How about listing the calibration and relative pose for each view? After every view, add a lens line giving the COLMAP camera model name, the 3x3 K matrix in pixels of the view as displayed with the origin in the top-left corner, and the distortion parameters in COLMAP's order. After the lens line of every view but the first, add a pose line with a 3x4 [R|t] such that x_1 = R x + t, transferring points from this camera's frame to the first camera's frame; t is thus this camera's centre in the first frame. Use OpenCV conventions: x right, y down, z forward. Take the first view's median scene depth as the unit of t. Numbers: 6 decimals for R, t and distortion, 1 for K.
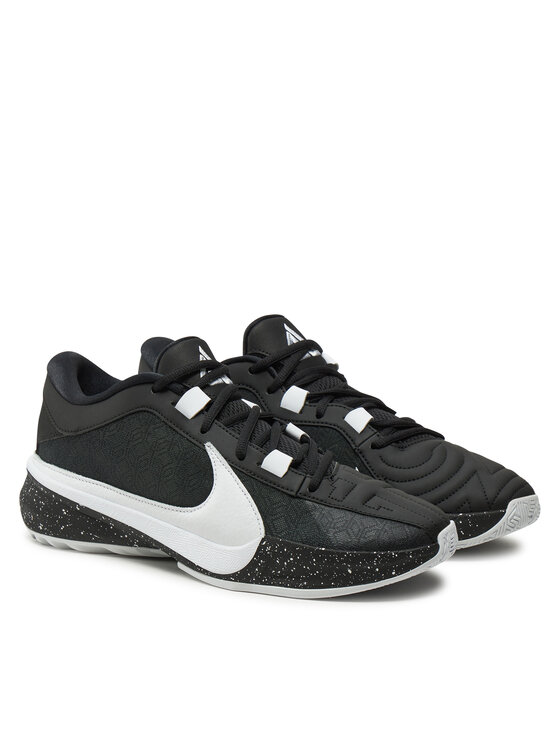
lens RADIAL K [[2195.6, 0, 280.0], [0, 2195.6, 373.0], [0, 0, 1]] dist [-0.036213, -0.039906]
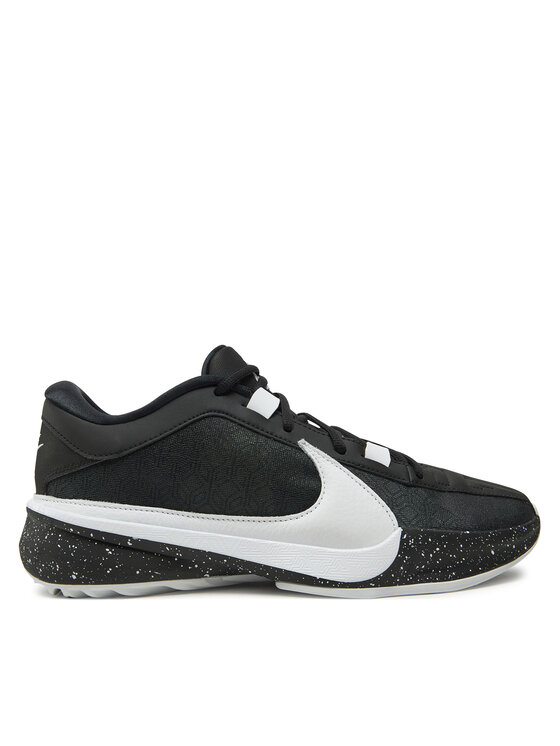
lens RADIAL K [[896.2, 0, 280.0], [0, 896.2, 373.0], [0, 0, 1]] dist [0.020910, 0.000970]
pose [[0.807253, -0.015962, 0.589990, -0.261190], [0.129115, 0.980197, -0.150142, 0.059889], [-0.575910, 0.197379, 0.793328, 0.719052]]
